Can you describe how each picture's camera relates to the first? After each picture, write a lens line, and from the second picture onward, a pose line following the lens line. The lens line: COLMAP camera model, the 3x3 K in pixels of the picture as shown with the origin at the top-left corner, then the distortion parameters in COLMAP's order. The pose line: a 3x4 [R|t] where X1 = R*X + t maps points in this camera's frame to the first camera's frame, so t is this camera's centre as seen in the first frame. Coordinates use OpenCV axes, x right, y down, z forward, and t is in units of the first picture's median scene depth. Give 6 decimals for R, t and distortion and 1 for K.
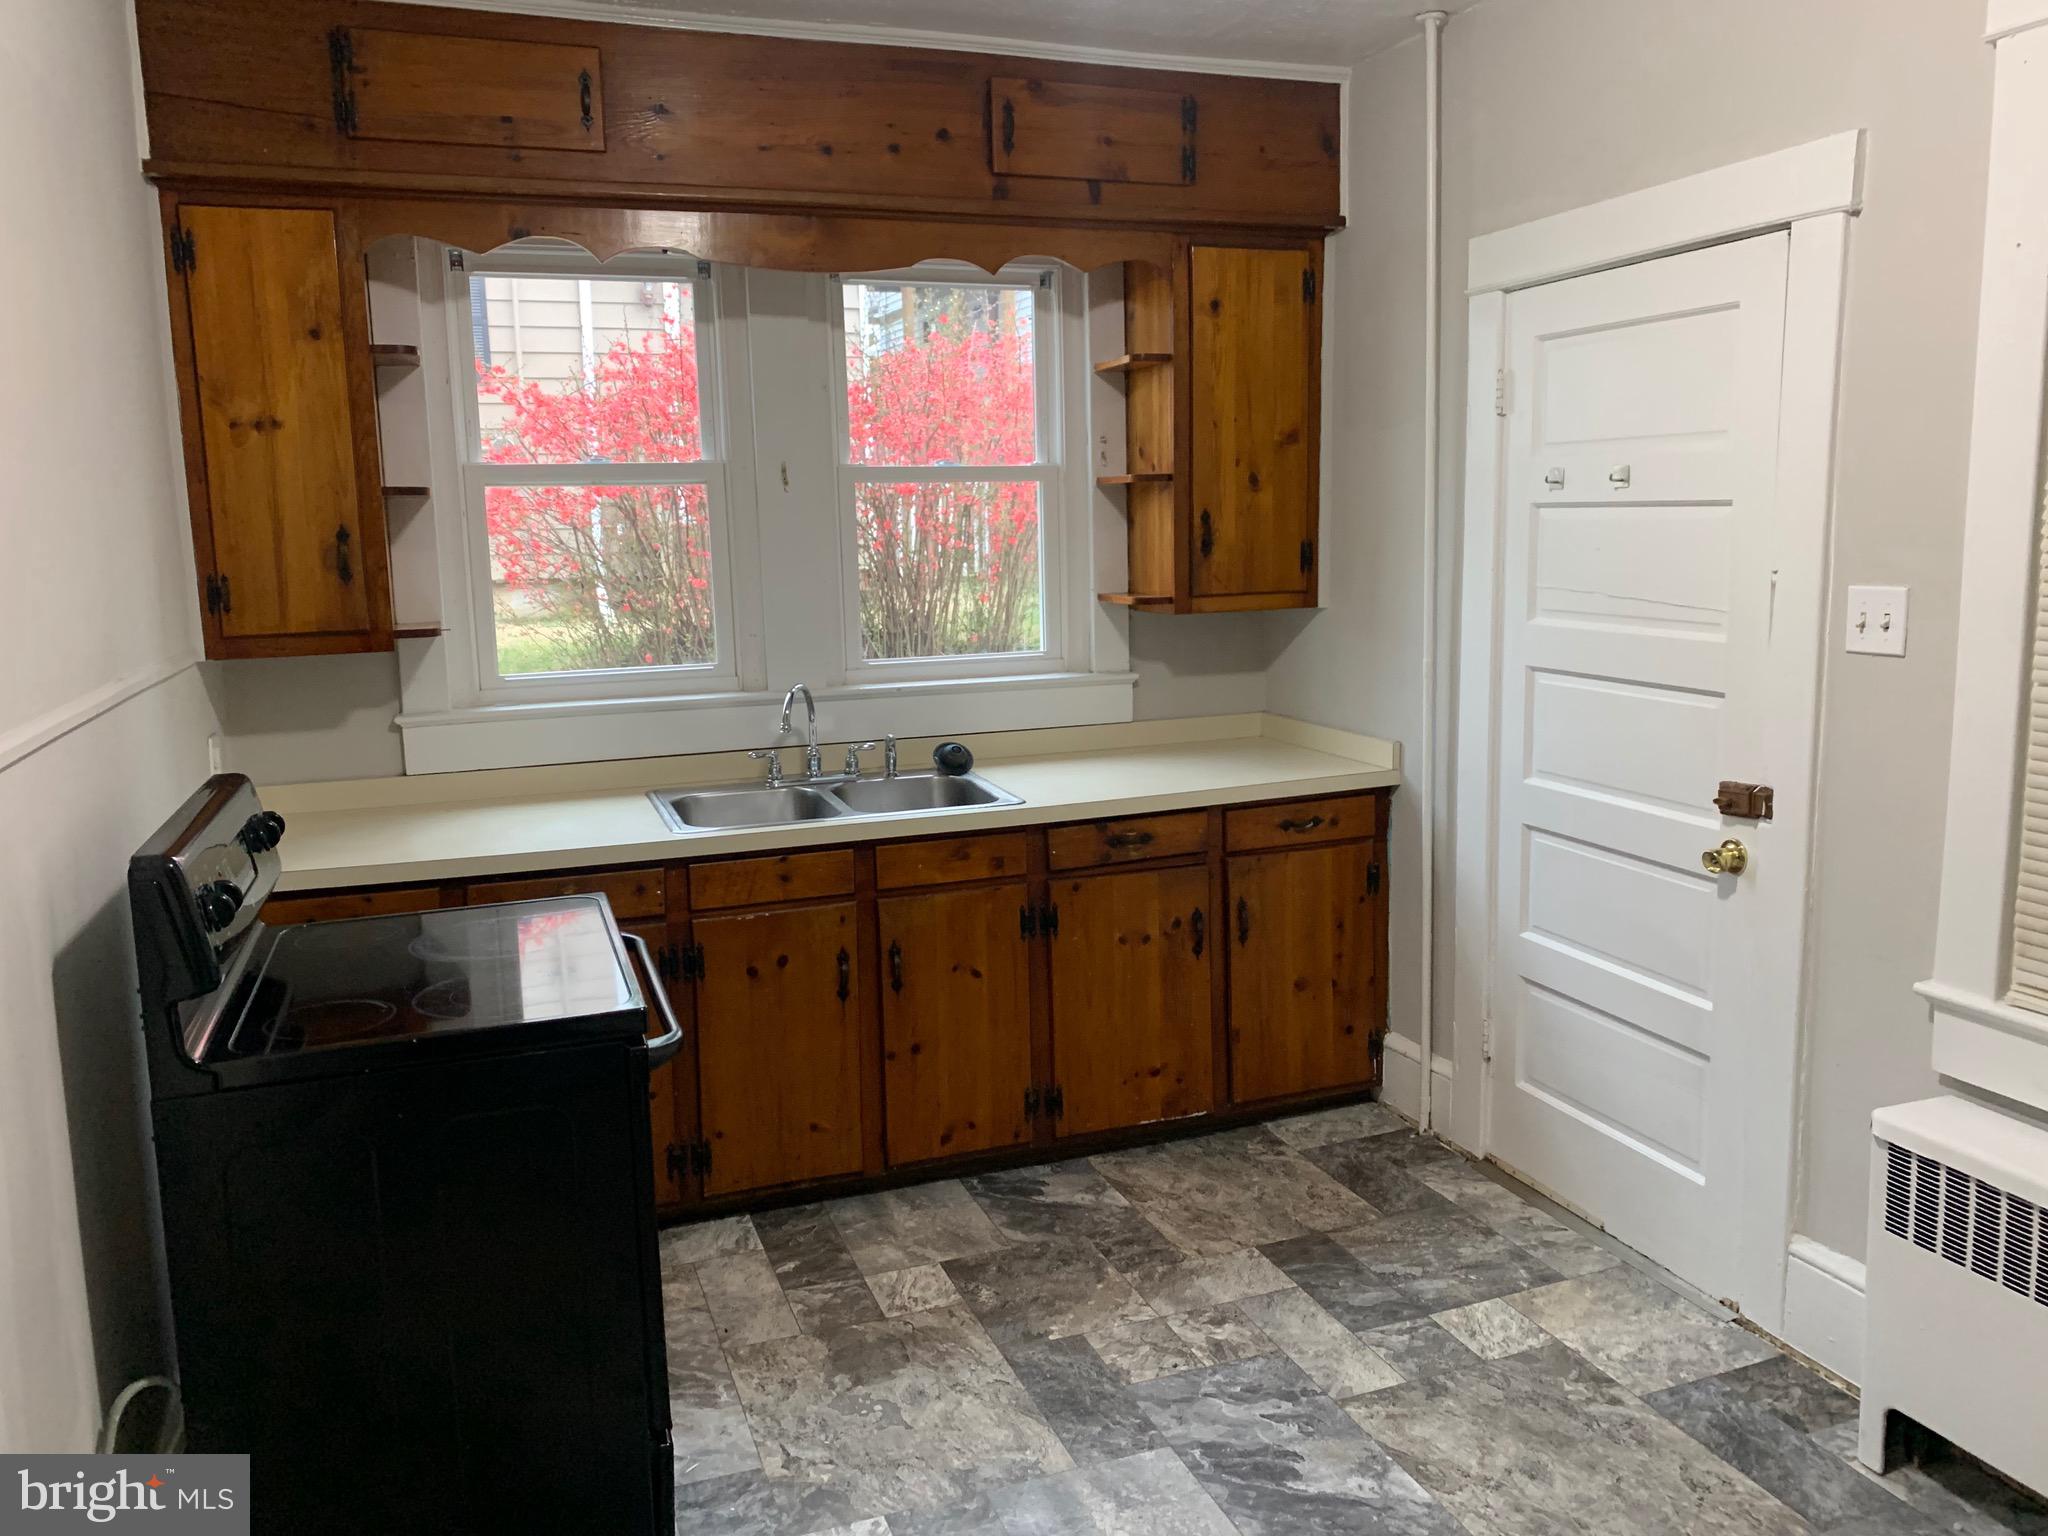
lens RADIAL K [[1594.1, 0, 1024.0], [0, 1594.1, 768.0], [0, 0, 1]] dist [0.006006, -0.001750]
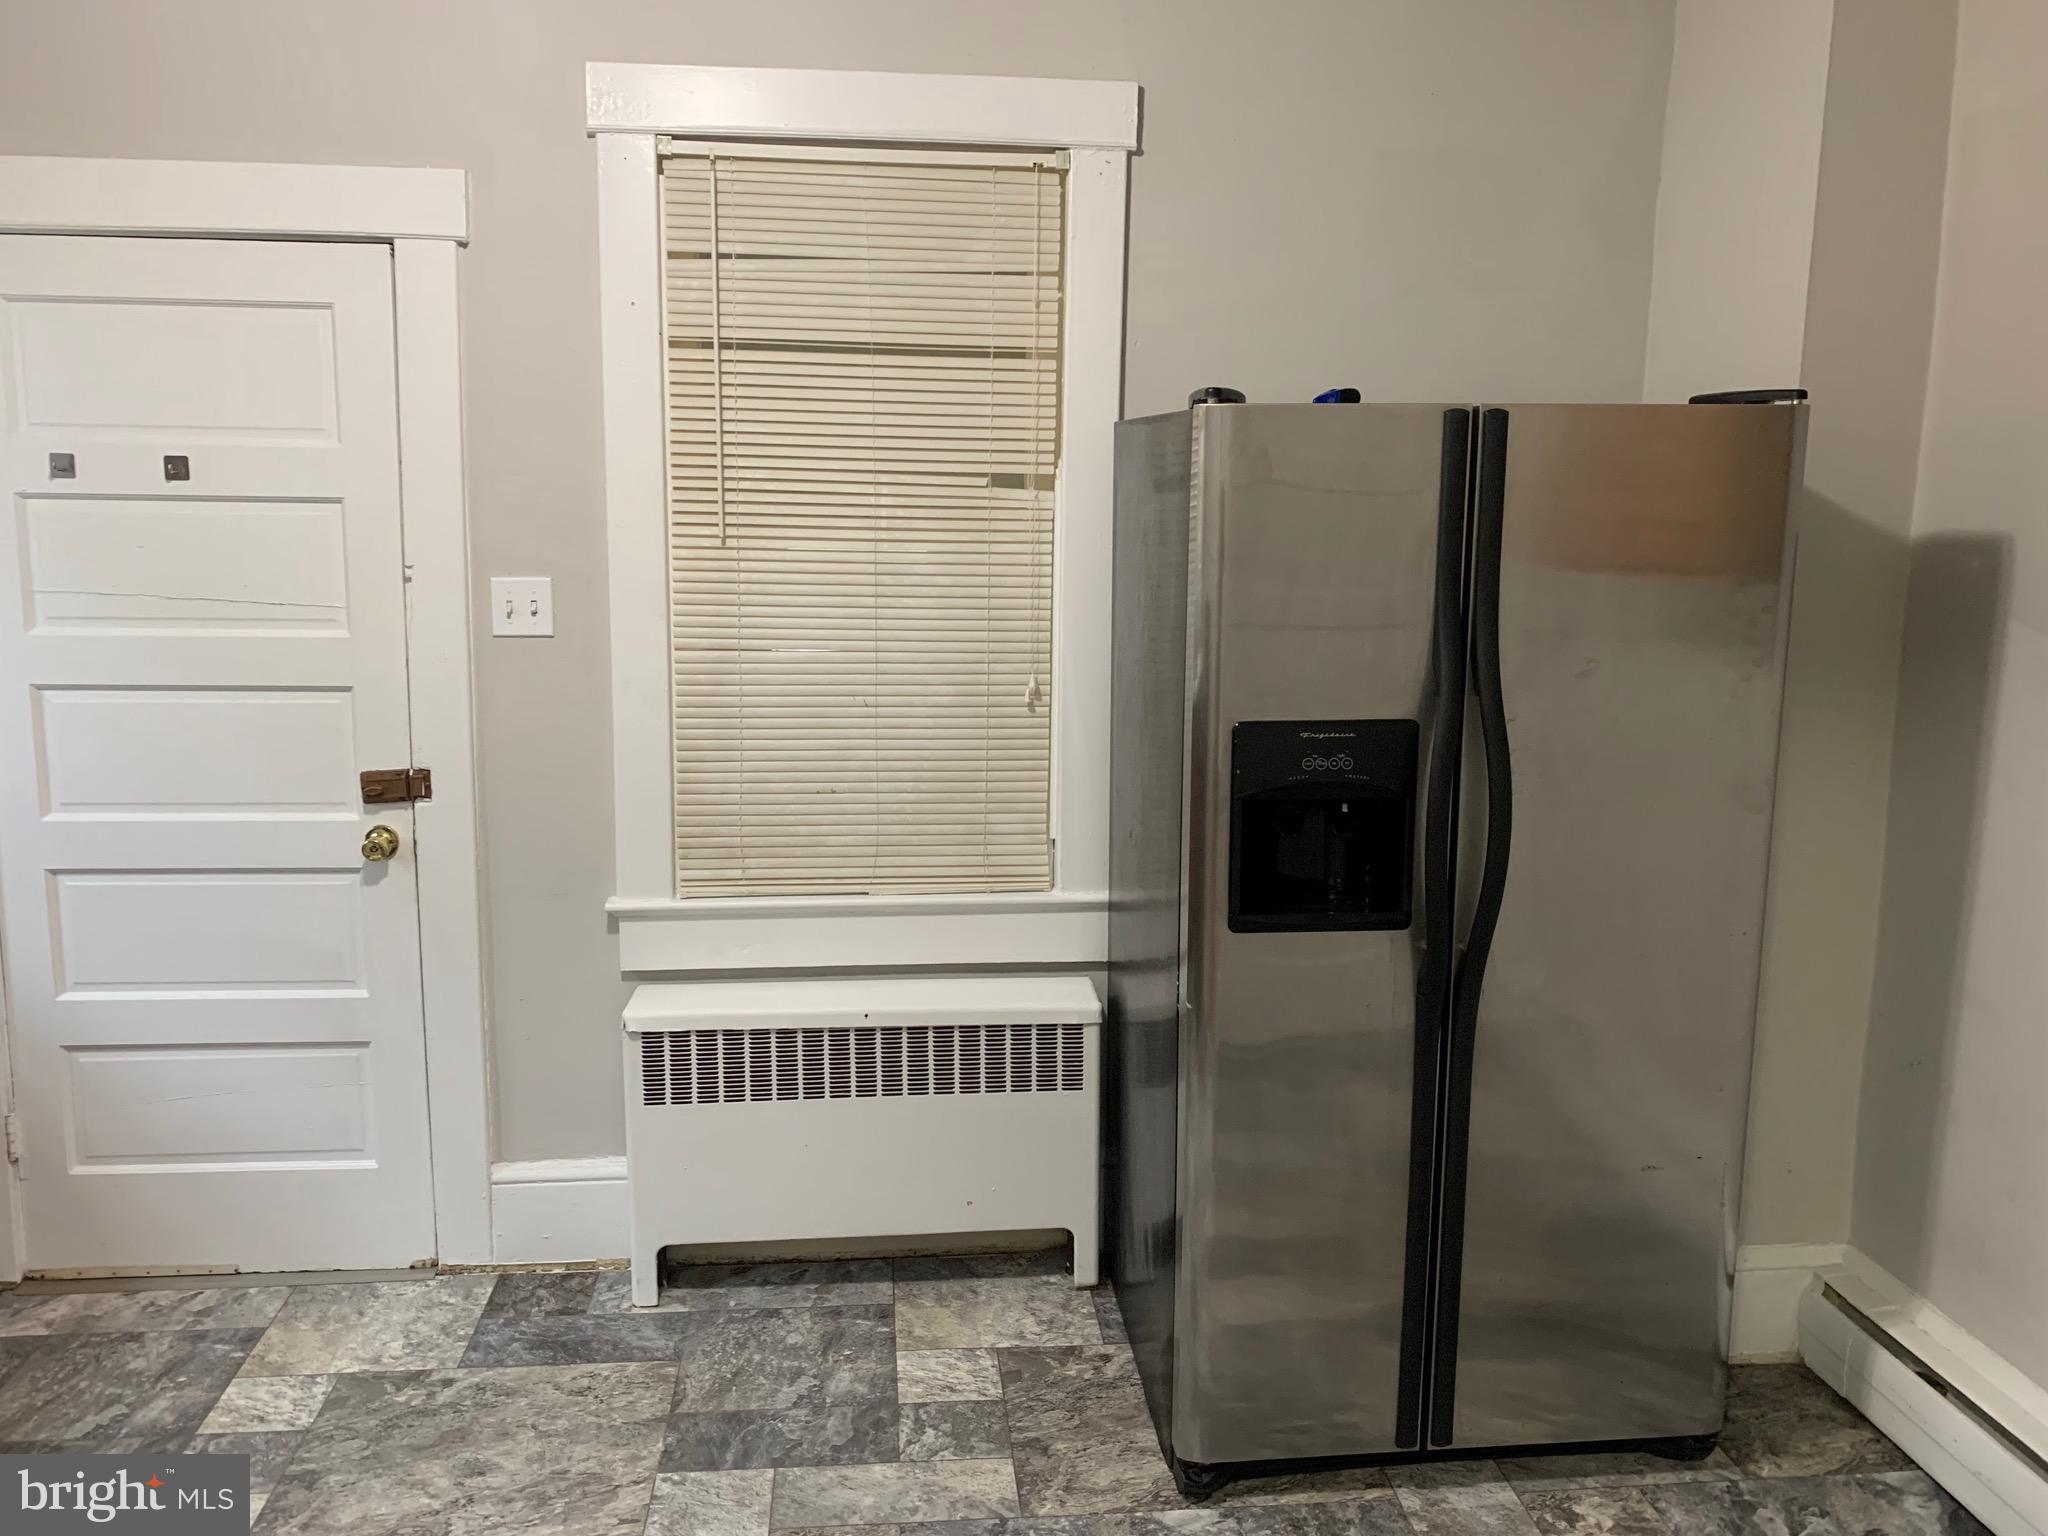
lens RADIAL K [[1568.2, 0, 1020.8], [0, 1568.2, 760.8], [0, 0, 1]] dist [0.001367, -0.000345]
pose [[0.247445, -0.129439, 0.960217, -0.381435], [0.136302, 0.985831, 0.097767, -0.035570], [-0.959267, 0.106688, 0.261582, 0.294914]]
